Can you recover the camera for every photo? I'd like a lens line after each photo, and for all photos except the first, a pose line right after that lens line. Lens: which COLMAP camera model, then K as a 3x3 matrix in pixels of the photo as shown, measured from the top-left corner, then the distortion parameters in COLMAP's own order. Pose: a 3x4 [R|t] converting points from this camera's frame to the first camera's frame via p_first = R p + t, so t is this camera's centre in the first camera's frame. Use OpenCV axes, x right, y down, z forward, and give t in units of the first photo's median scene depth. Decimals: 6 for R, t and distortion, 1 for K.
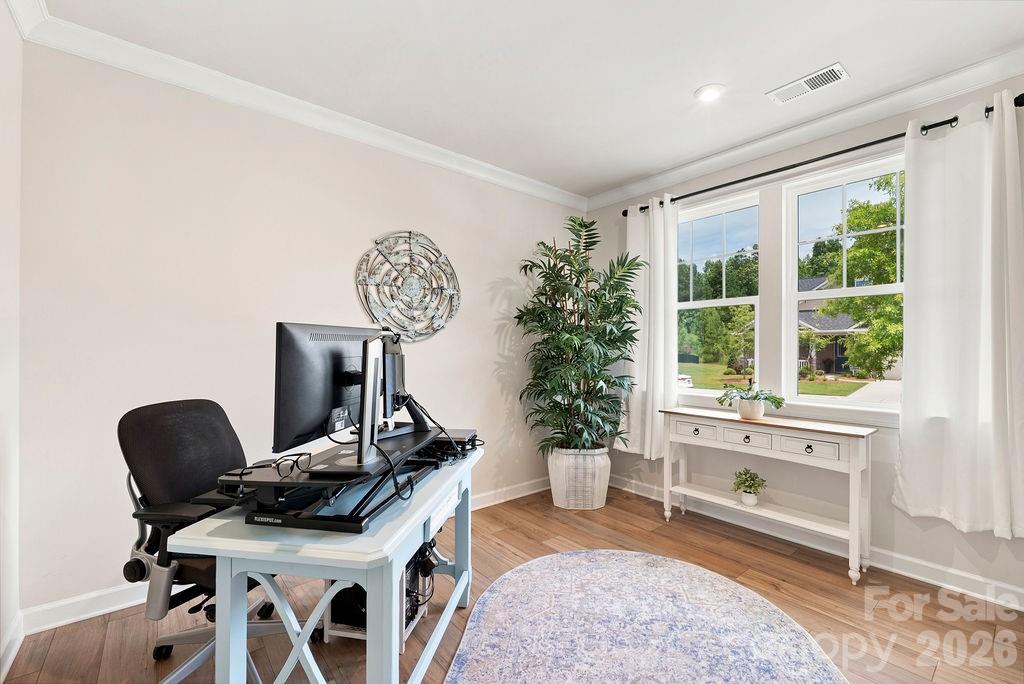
lens RADIAL K [[435.0, 0, 507.4], [0, 435.0, 344.4], [0, 0, 1]] dist [-0.005308, 0.000548]
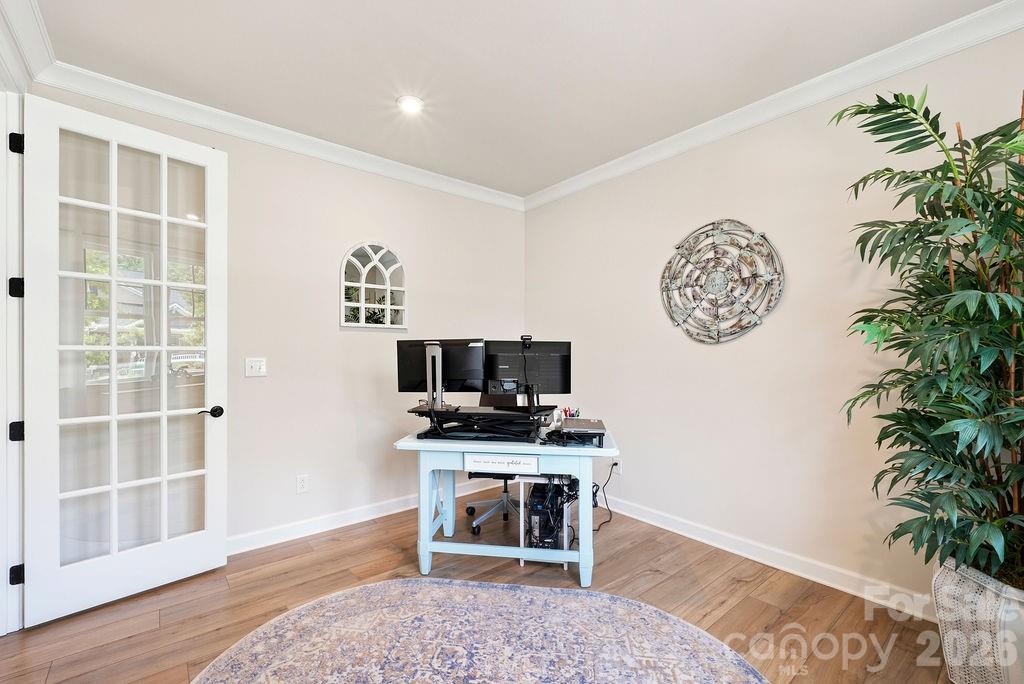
lens RADIAL K [[435.0, 0, 506.4], [0, 435.0, 348.0], [0, 0, 1]] dist [-0.005308, 0.000548]
pose [[-0.008412, -0.007216, -0.999939, 0.693904], [0.014779, 0.999864, -0.007339, 0.005046], [0.999855, -0.014840, -0.008304, 0.568437]]
